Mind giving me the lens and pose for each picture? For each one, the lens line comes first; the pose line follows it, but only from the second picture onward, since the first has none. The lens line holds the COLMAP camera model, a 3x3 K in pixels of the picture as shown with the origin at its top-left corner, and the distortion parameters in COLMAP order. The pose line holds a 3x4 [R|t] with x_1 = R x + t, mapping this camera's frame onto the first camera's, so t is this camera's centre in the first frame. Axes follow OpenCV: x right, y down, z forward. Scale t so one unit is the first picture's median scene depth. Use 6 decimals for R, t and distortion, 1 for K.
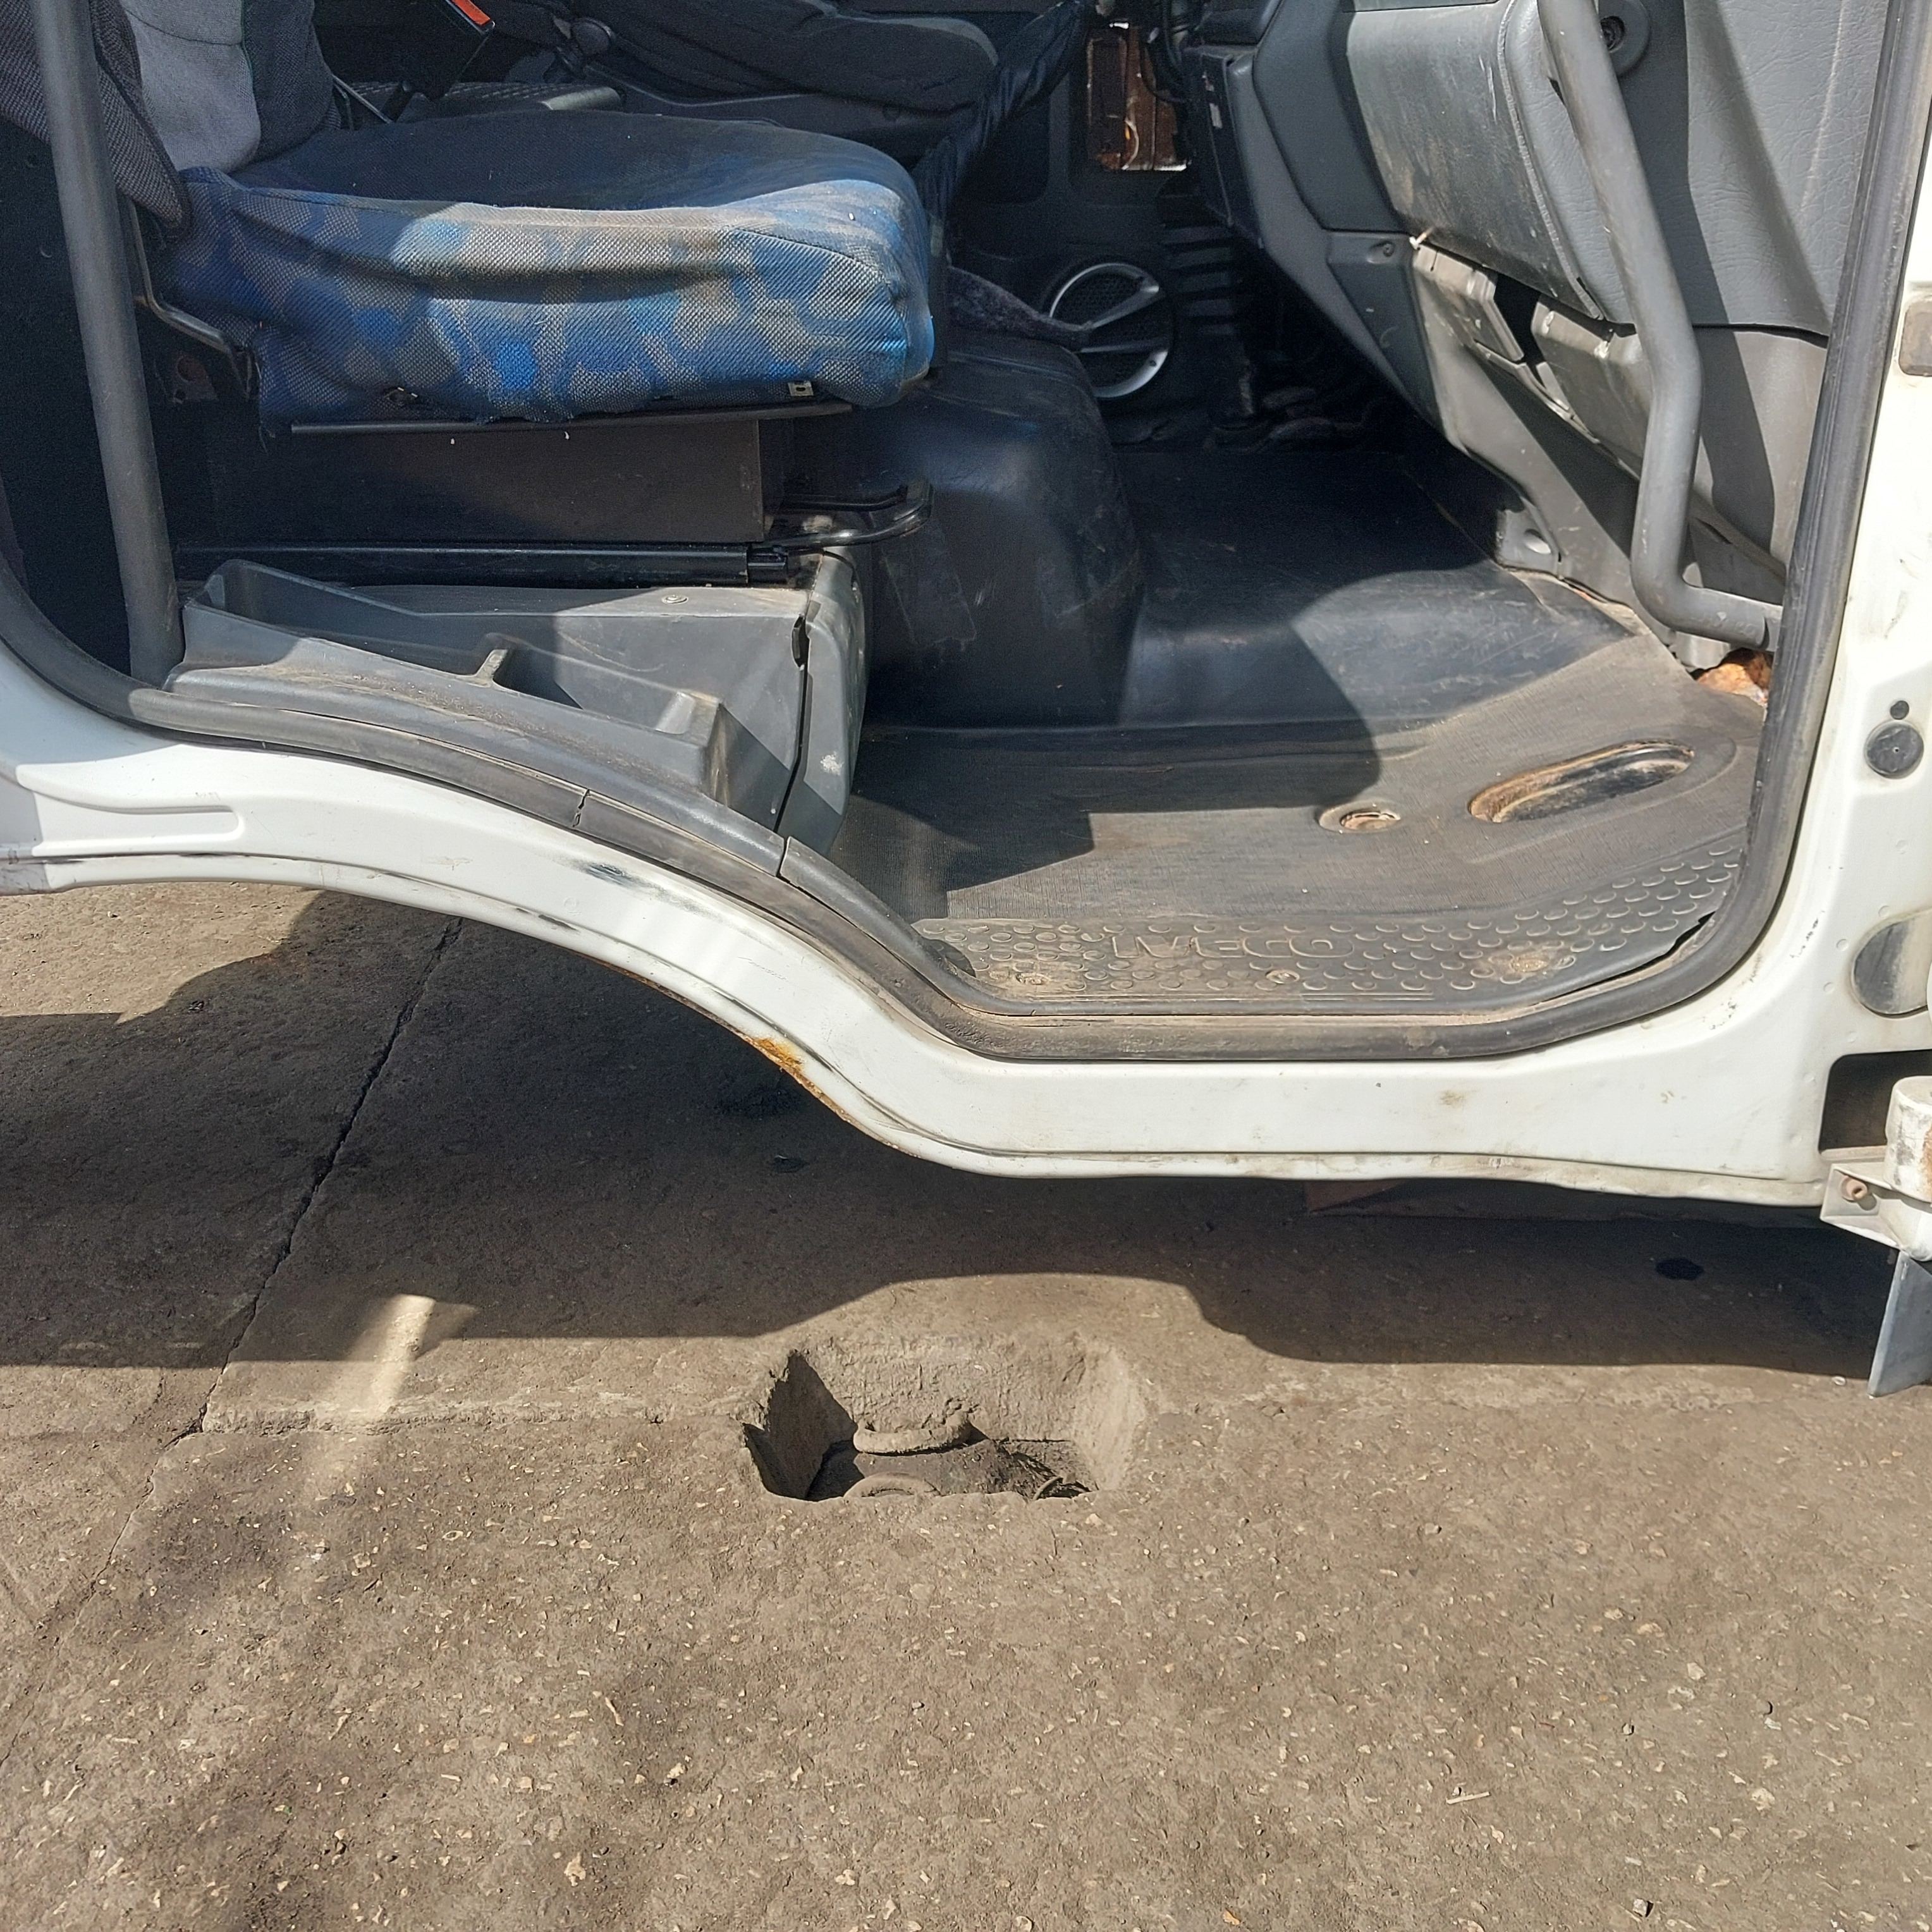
lens RADIAL K [[2083.7, 0, 960.1], [0, 2083.7, 986.7], [0, 0, 1]] dist [-0.034938, 0.000000]
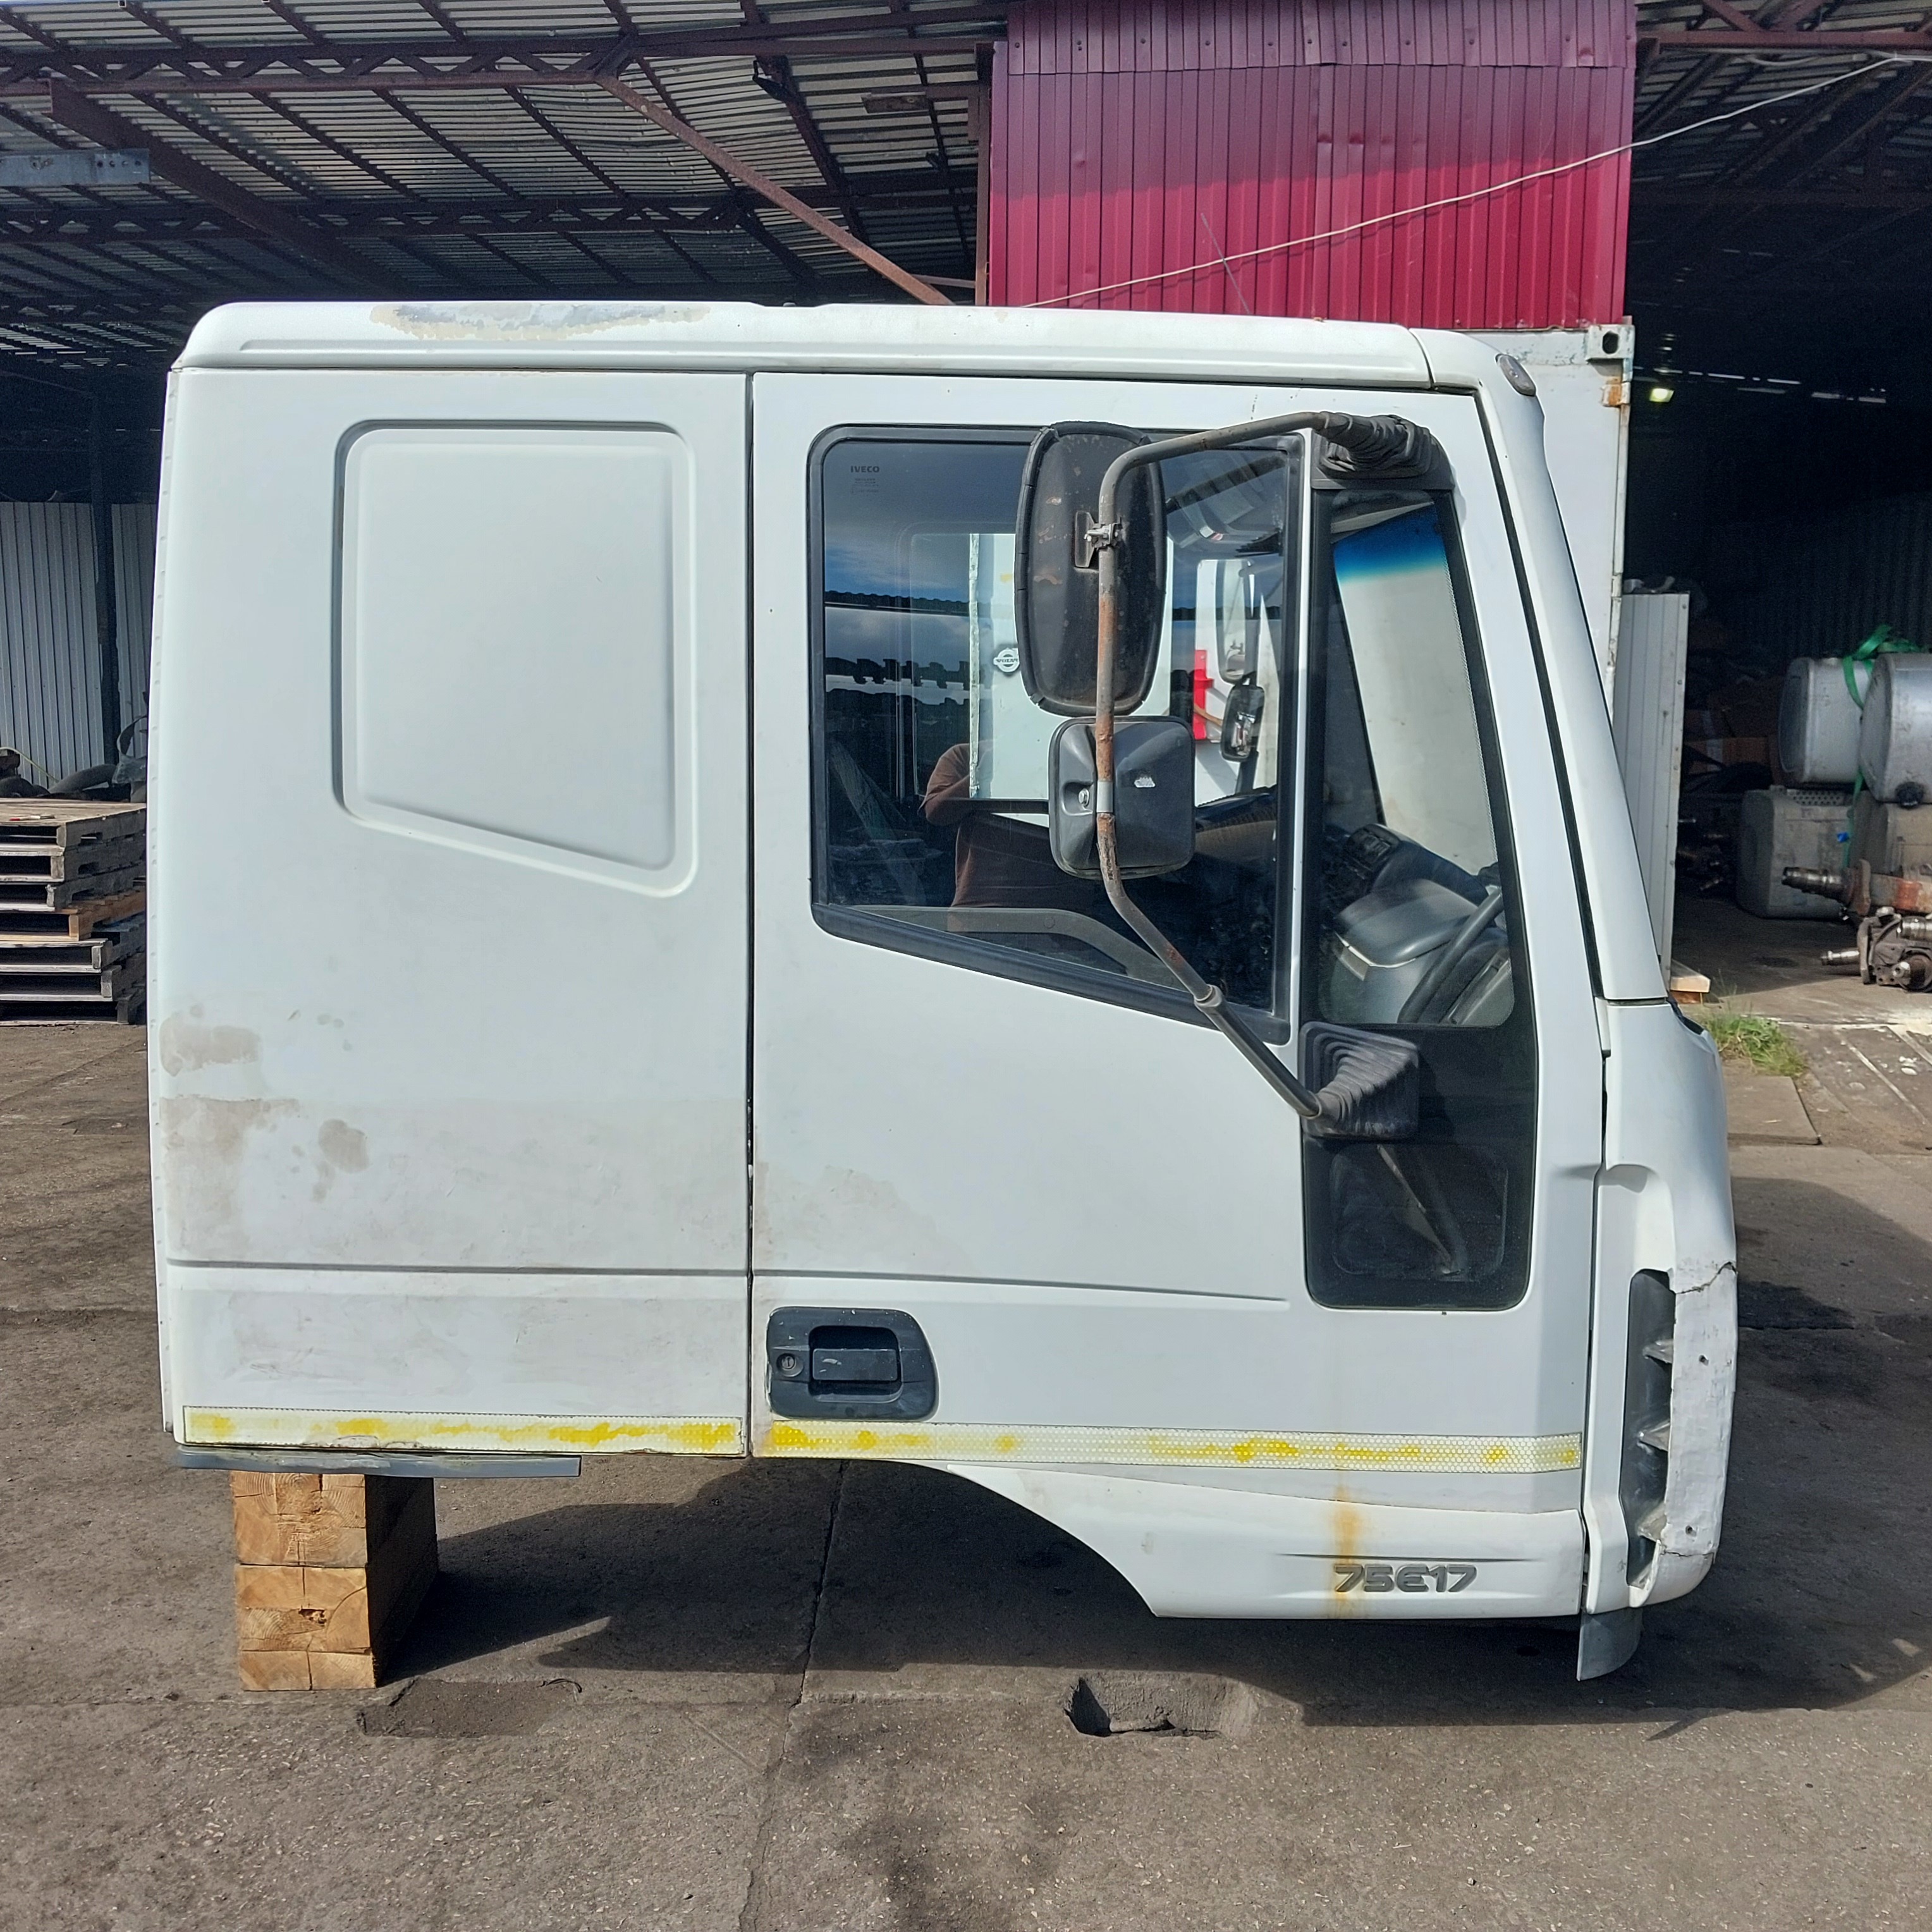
lens RADIAL K [[2083.7, 0, 959.9], [0, 2083.7, 959.6], [0, 0, 1]] dist [-0.034938, 0.000000]
pose [[0.999265, 0.014801, -0.035373, -0.169263], [-0.023825, 0.962478, -0.270311, 0.064332], [0.030045, 0.270955, 0.962123, -1.396771]]
